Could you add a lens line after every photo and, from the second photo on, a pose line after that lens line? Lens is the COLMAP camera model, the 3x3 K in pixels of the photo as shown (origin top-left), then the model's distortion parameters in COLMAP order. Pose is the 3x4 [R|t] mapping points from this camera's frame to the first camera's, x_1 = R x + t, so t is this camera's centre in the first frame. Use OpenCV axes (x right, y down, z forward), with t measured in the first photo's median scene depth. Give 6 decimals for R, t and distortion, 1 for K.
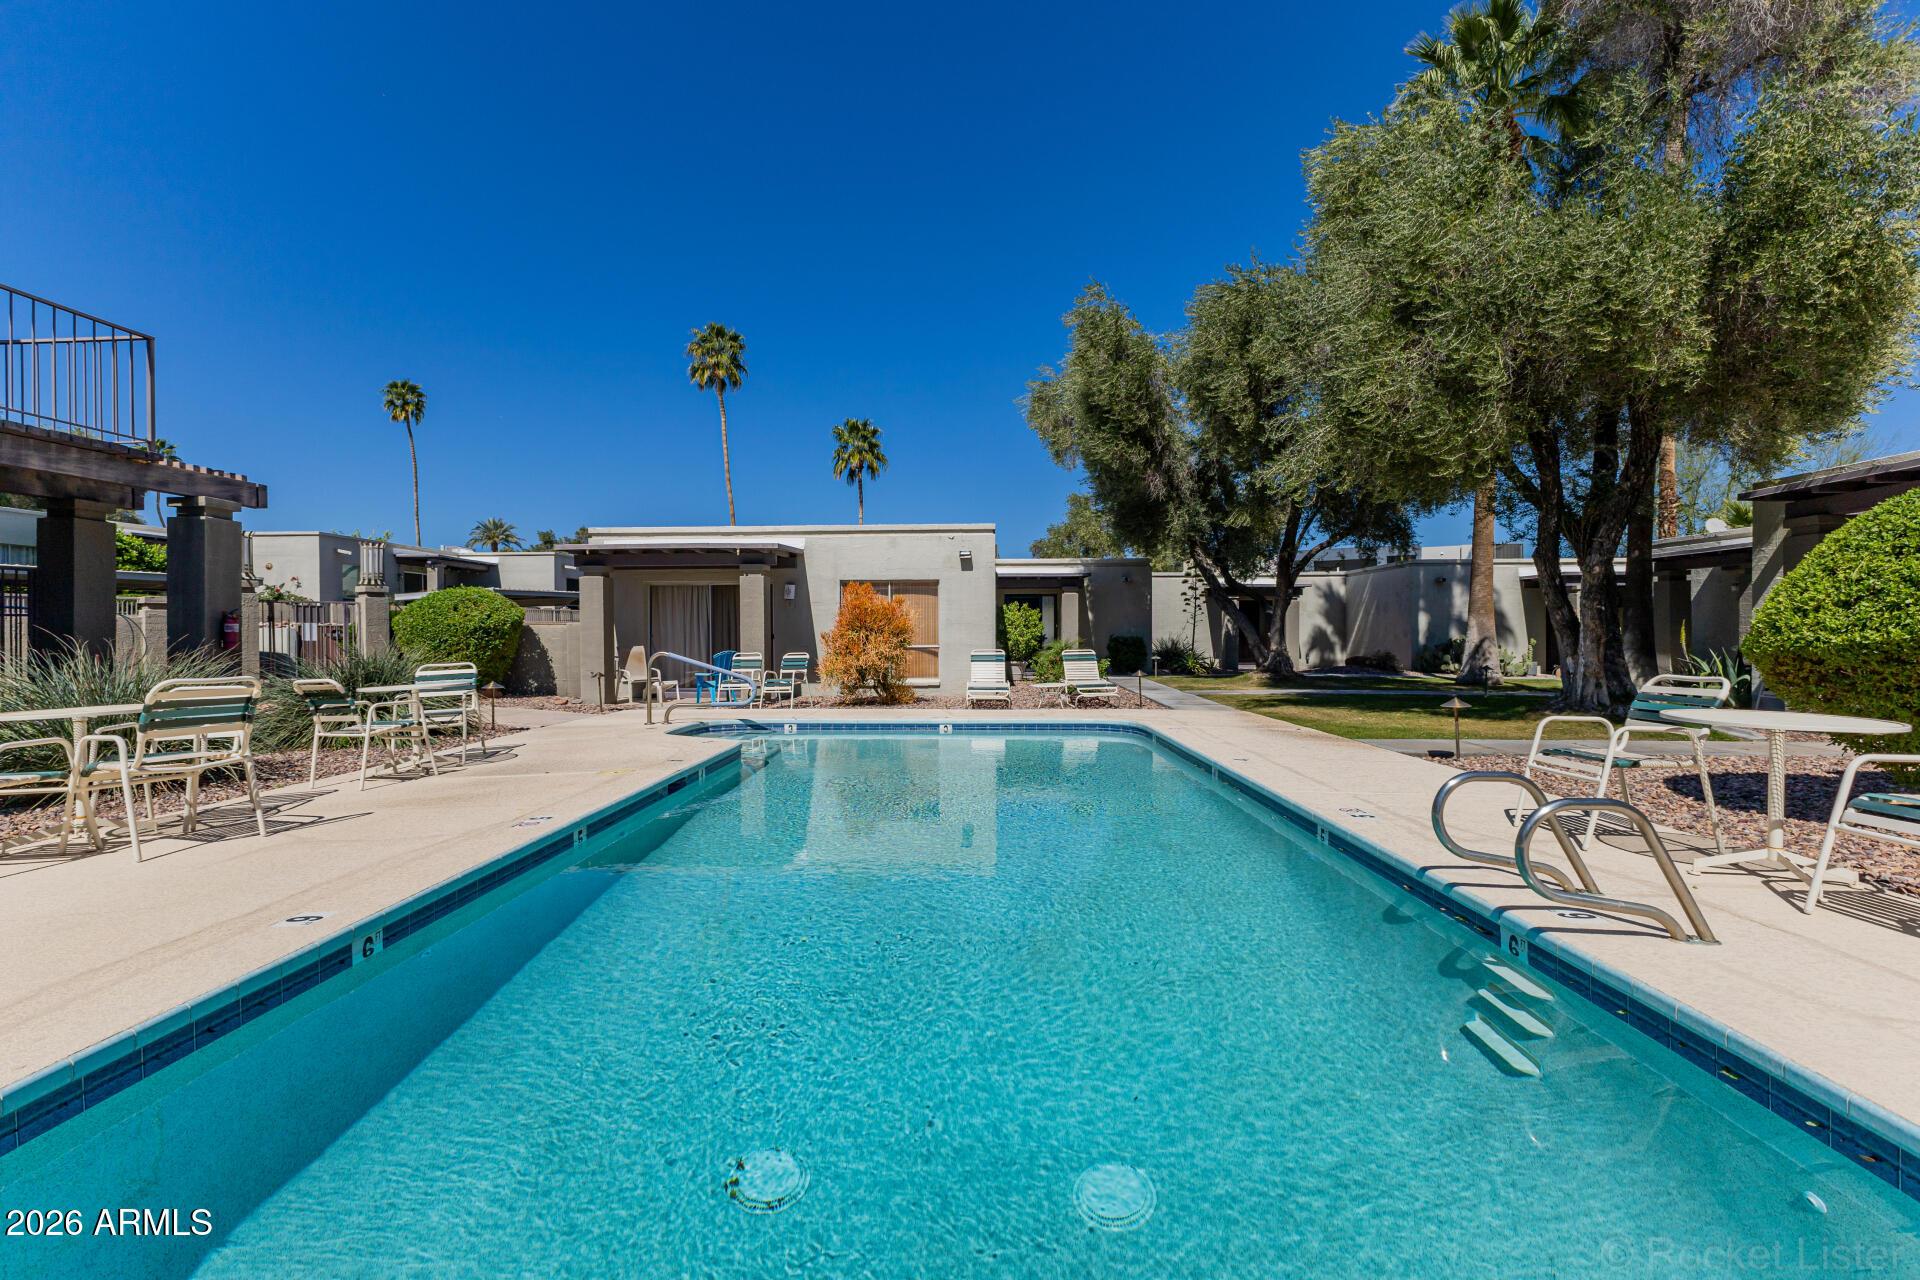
lens RADIAL K [[825.0, 0, 963.7], [0, 825.0, 637.0], [0, 0, 1]] dist [0.012670, -0.000381]
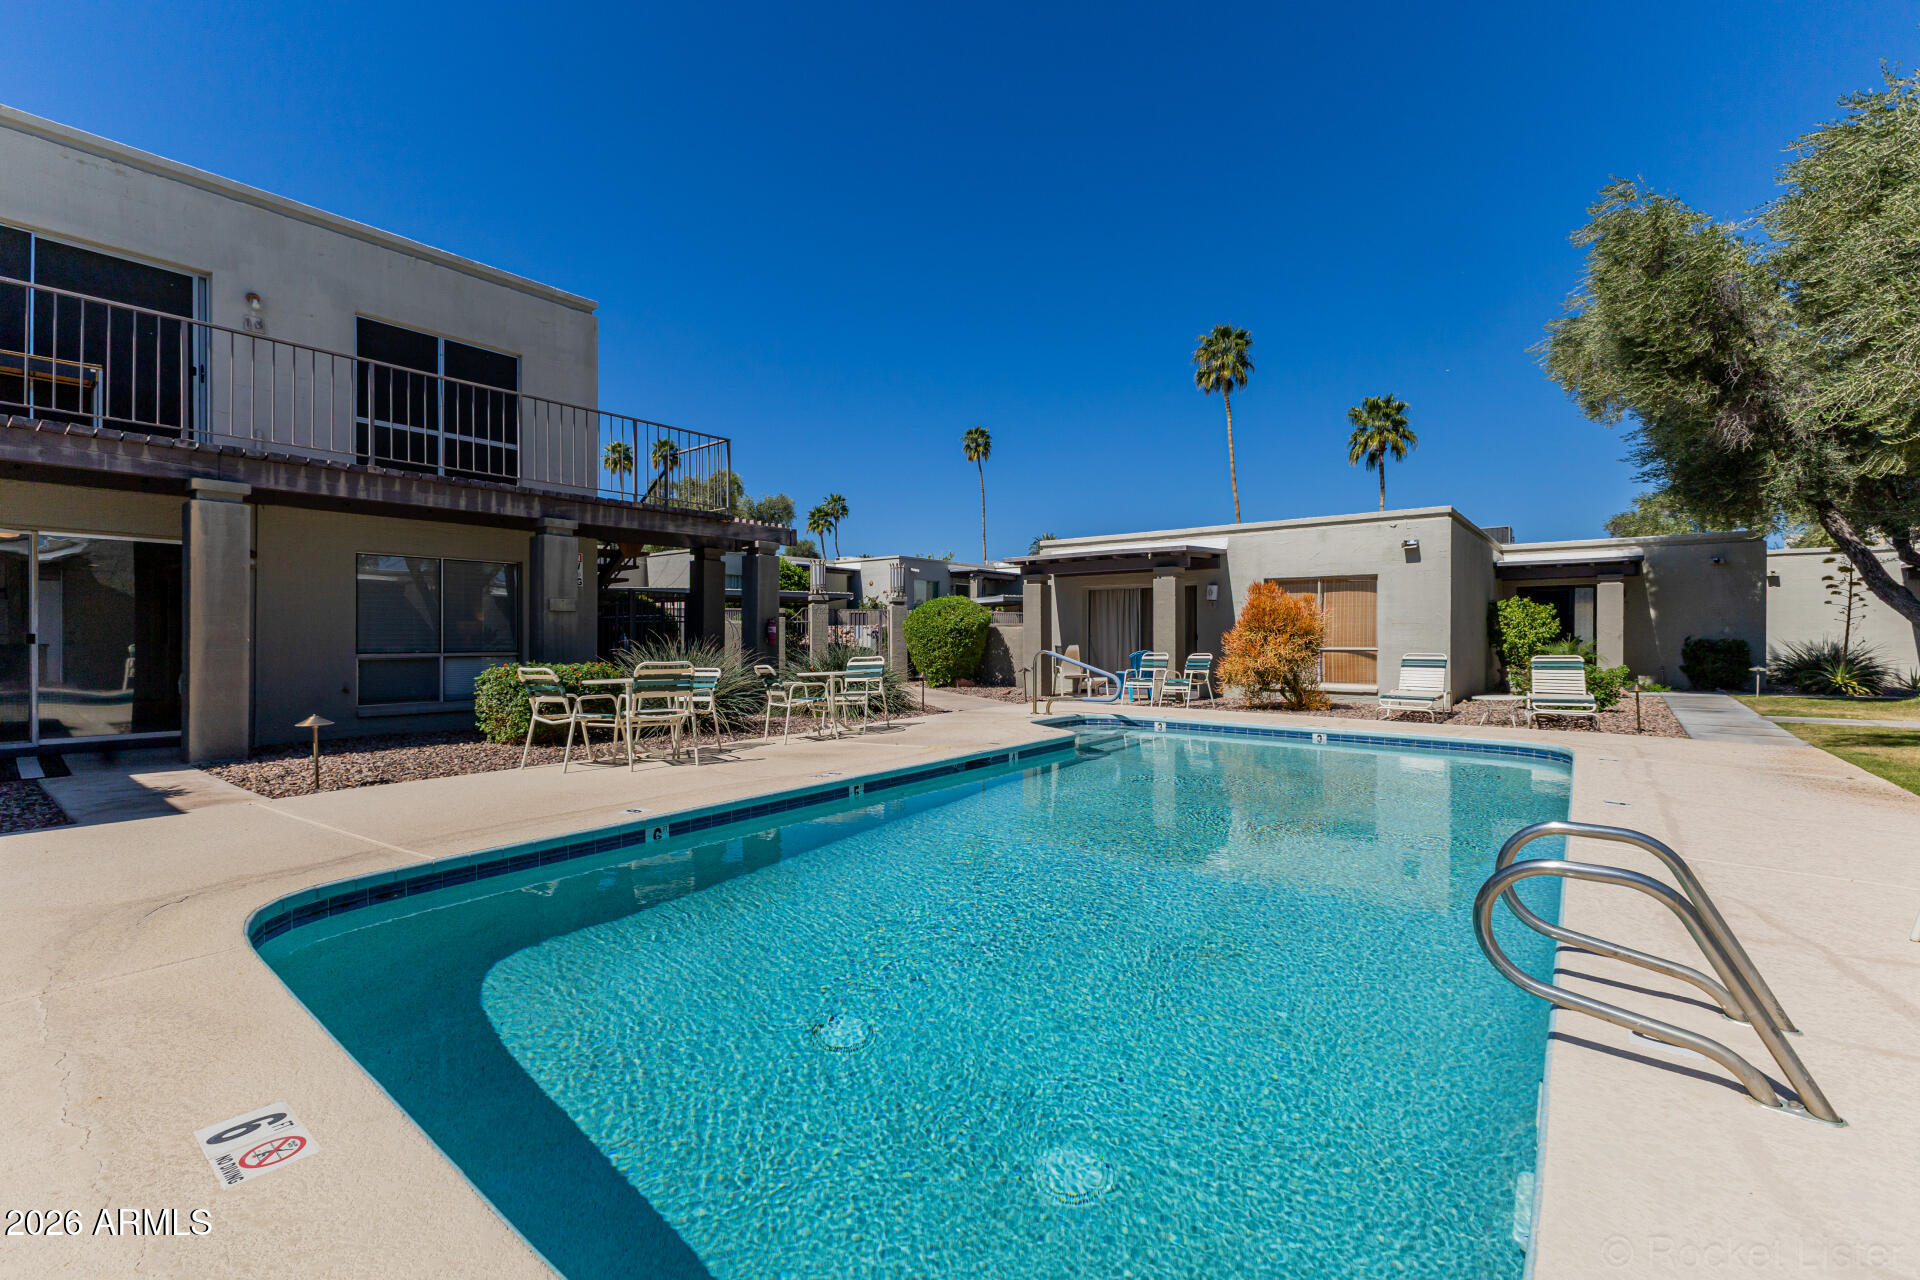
lens RADIAL K [[825.0, 0, 963.7], [0, 825.0, 637.0], [0, 0, 1]] dist [0.012670, -0.000381]
pose [[0.809824, 0.004539, -0.586655, 0.131350], [-0.004920, 0.999987, 0.000945, -0.000485], [0.586652, 0.002121, 0.809837, 0.015448]]
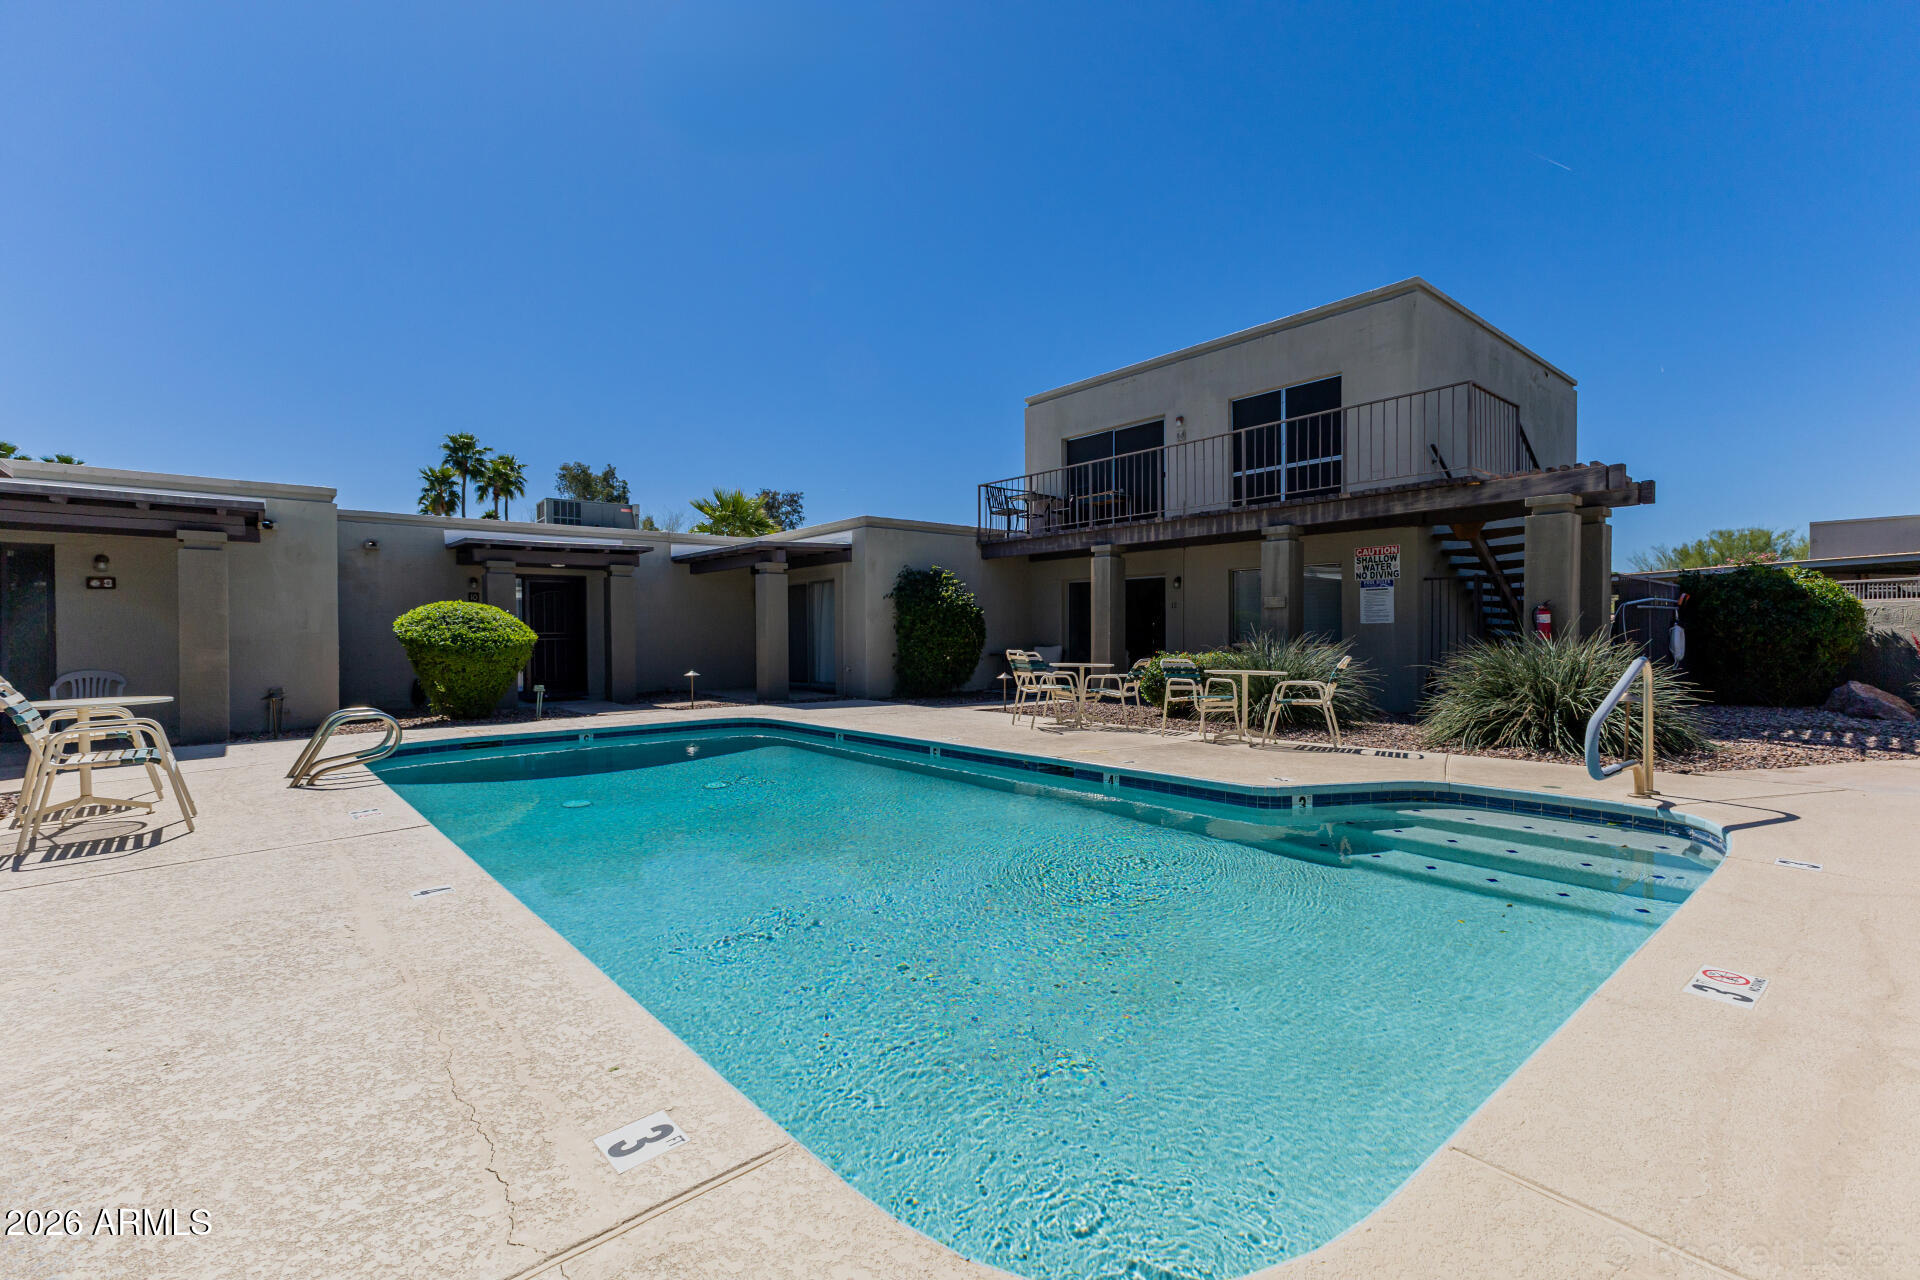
lens RADIAL K [[825.0, 0, 963.7], [0, 825.0, 637.0], [0, 0, 1]] dist [0.012670, -0.000381]
pose [[-0.724302, 0.006335, -0.689454, 0.197230], [0.003770, 0.999979, 0.005228, 0.002378], [0.689473, 0.001188, -0.724310, 0.688675]]
